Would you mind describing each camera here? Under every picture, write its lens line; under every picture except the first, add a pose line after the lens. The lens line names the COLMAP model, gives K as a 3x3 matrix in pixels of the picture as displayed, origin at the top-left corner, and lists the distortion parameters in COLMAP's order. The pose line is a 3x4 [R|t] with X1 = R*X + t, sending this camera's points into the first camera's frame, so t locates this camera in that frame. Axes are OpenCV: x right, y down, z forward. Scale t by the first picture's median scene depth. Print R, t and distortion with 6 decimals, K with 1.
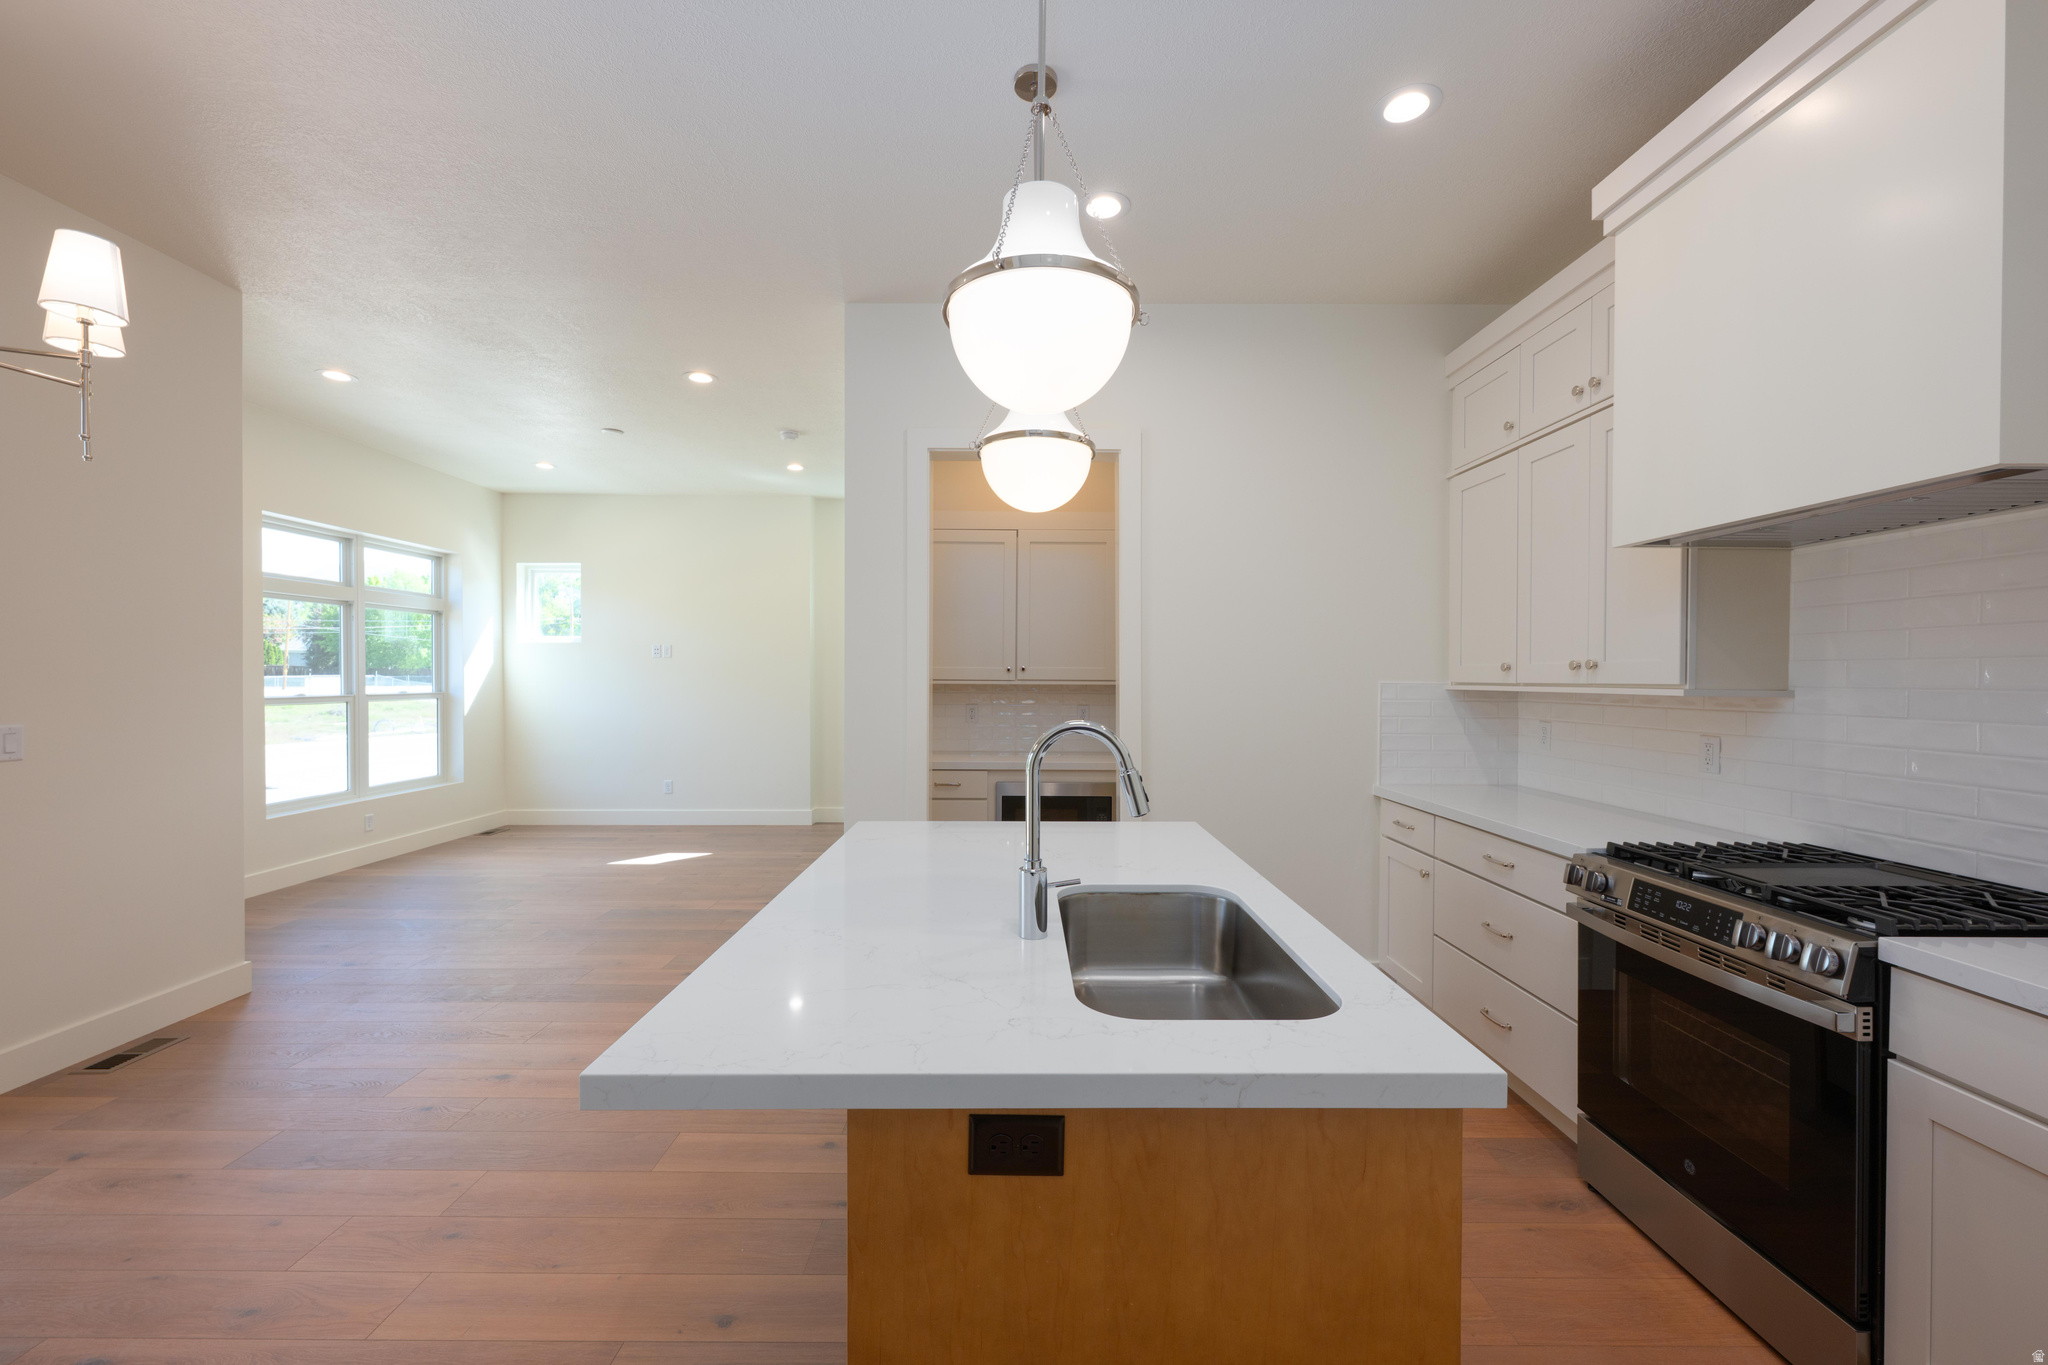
lens RADIAL K [[810.4, 0, 1023.9], [0, 810.4, 685.0], [0, 0, 1]] dist [0.000037, -0.000218]
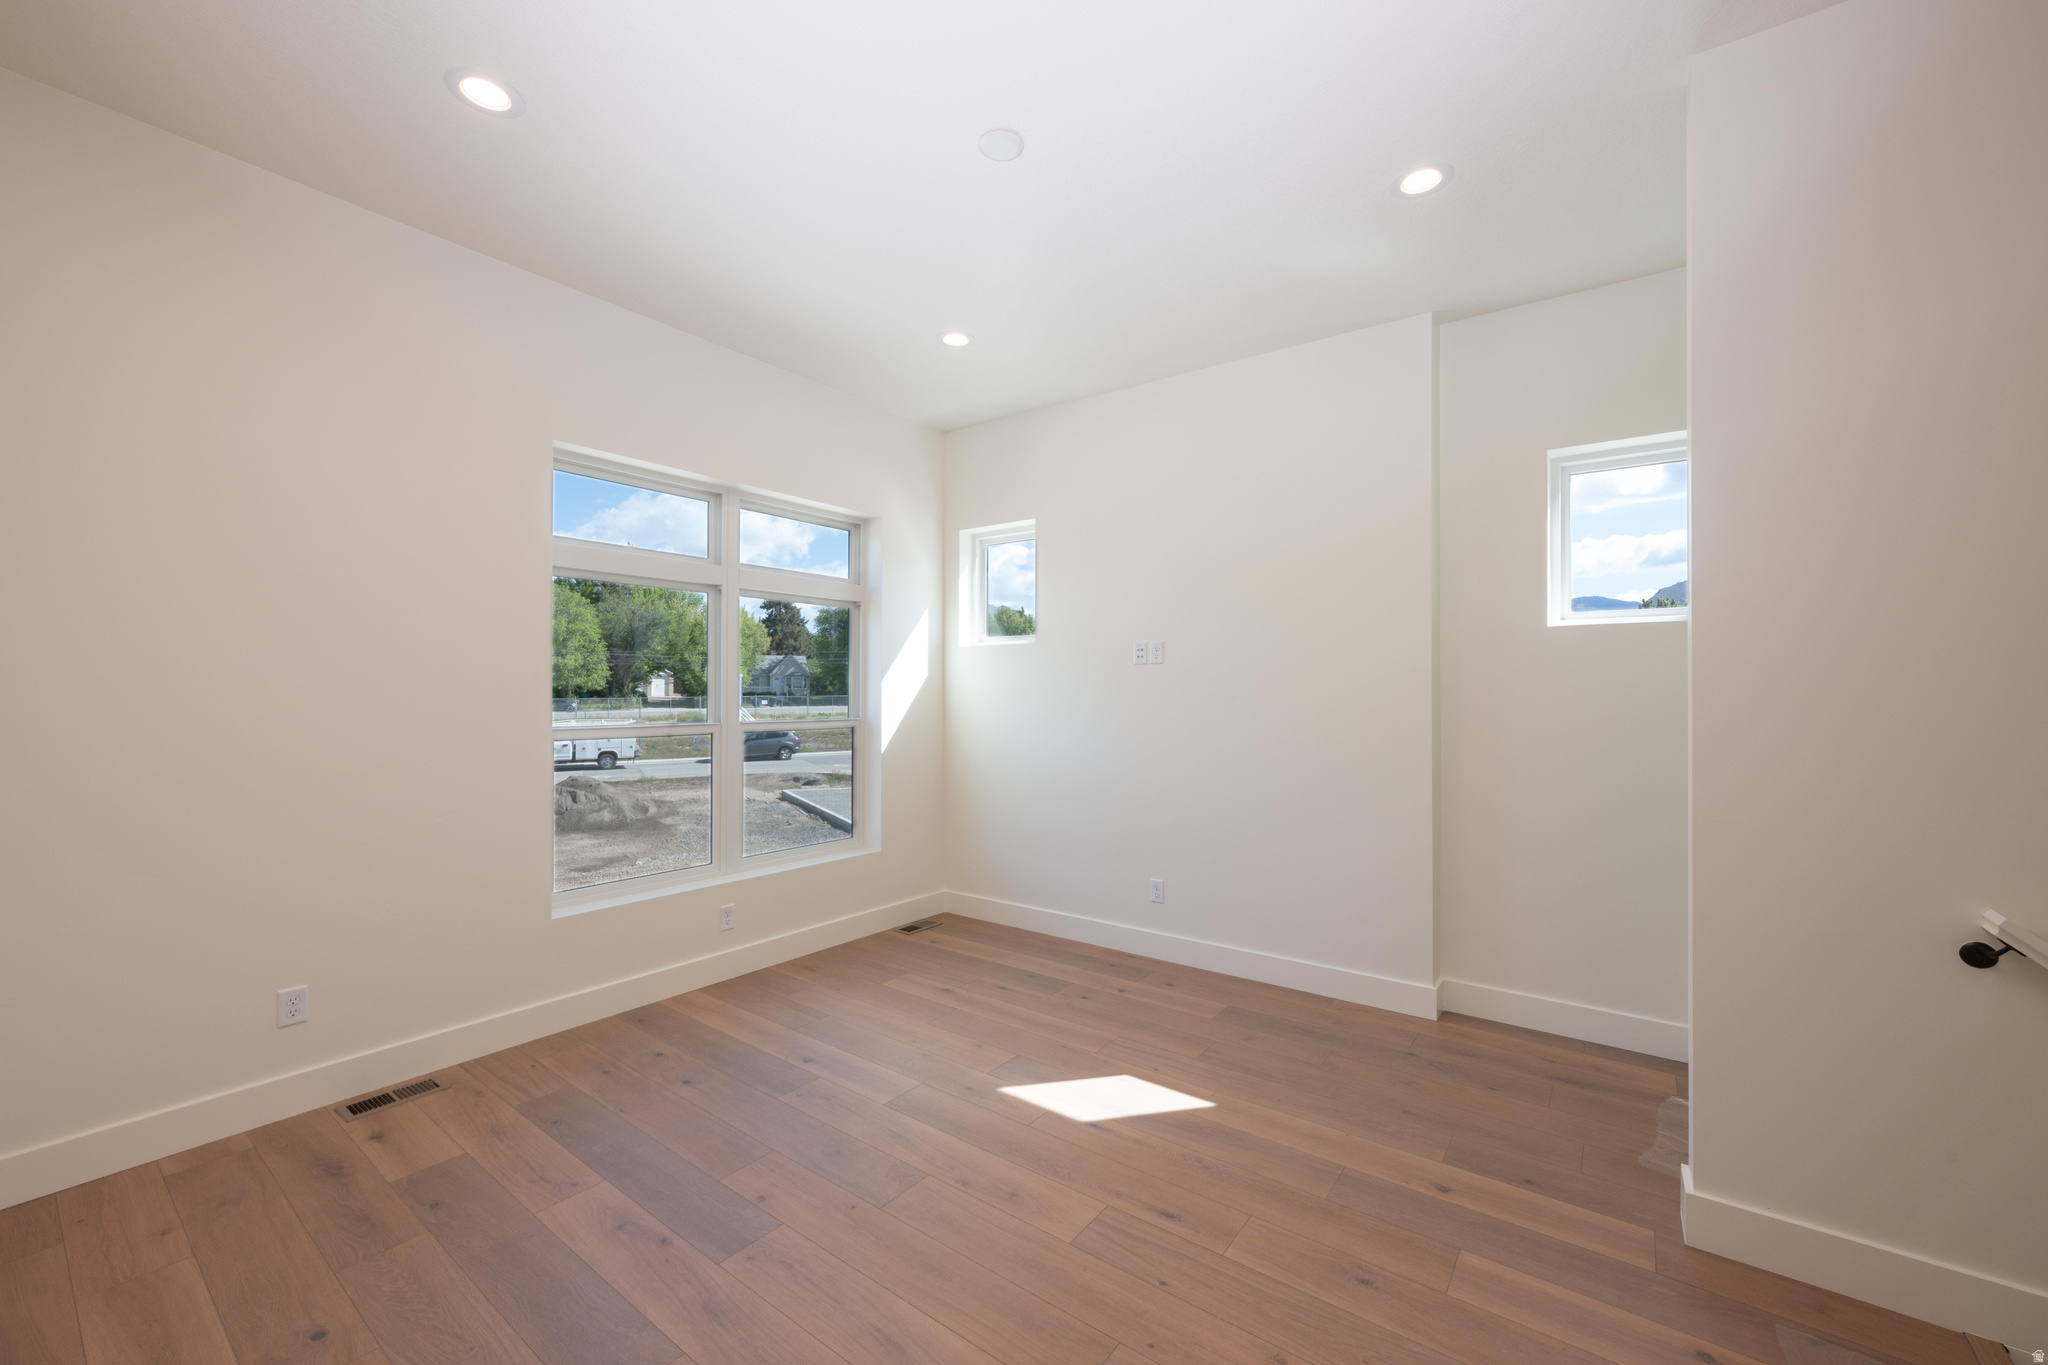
lens RADIAL K [[810.4, 0, 1020.9], [0, 810.4, 686.1], [0, 0, 1]] dist [0.000037, -0.000218]
pose [[0.802837, -0.002999, -0.596192, -0.223592], [-0.008693, 0.999822, -0.016736, -0.009576], [0.596136, 0.018619, 0.802668, 0.615835]]
